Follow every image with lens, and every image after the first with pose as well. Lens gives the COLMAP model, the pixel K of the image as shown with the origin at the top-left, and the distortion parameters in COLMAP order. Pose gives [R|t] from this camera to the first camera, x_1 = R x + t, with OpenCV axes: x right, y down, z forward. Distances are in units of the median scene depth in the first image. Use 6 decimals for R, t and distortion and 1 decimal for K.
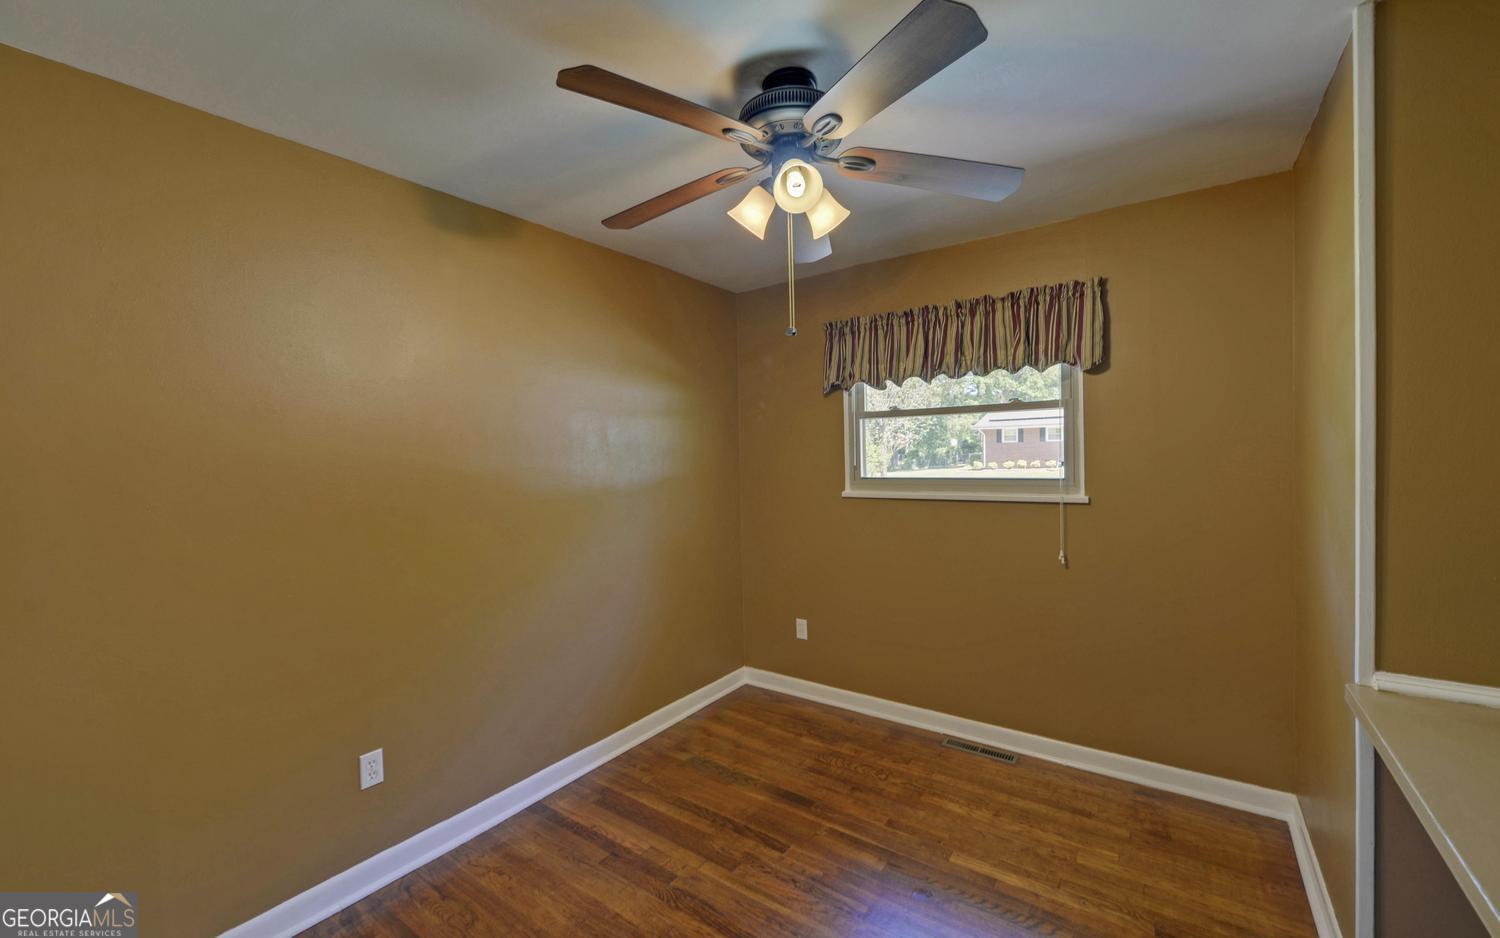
lens RADIAL K [[597.2, 0, 750.0], [0, 597.2, 469.0], [0, 0, 1]] dist [-0.000450, -0.000043]
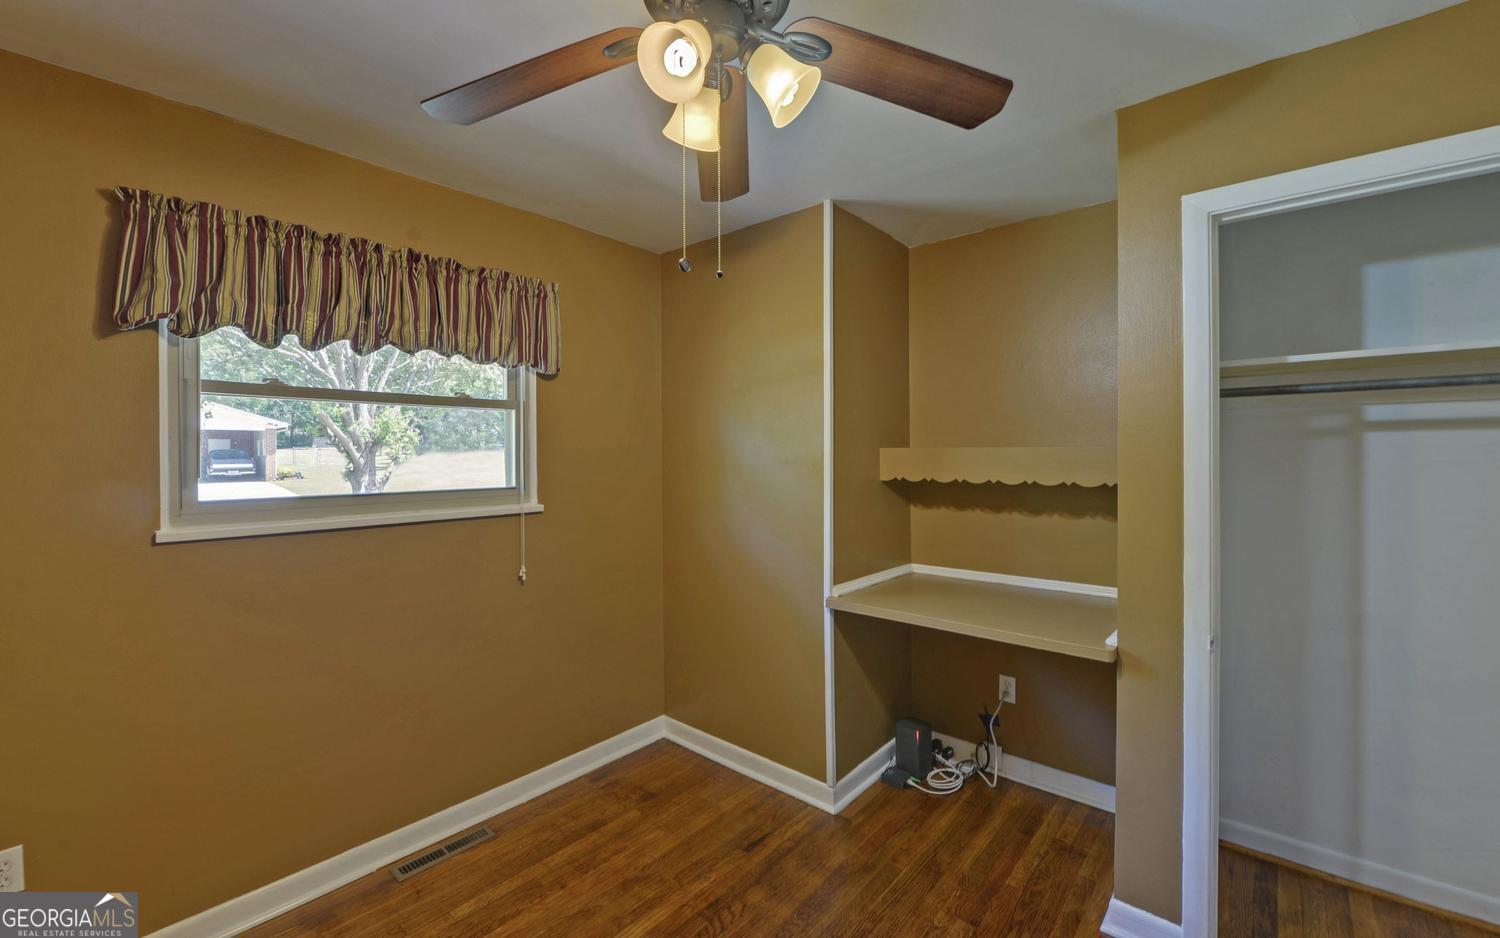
lens RADIAL K [[603.4, 0, 756.6], [0, 603.4, 452.2], [0, 0, 1]] dist [0.000277, -0.000224]
pose [[0.087049, 0.029203, 0.995776, -0.378163], [0.024720, 0.999199, -0.031465, 0.000206], [-0.995897, 0.027355, 0.086258, 0.559338]]
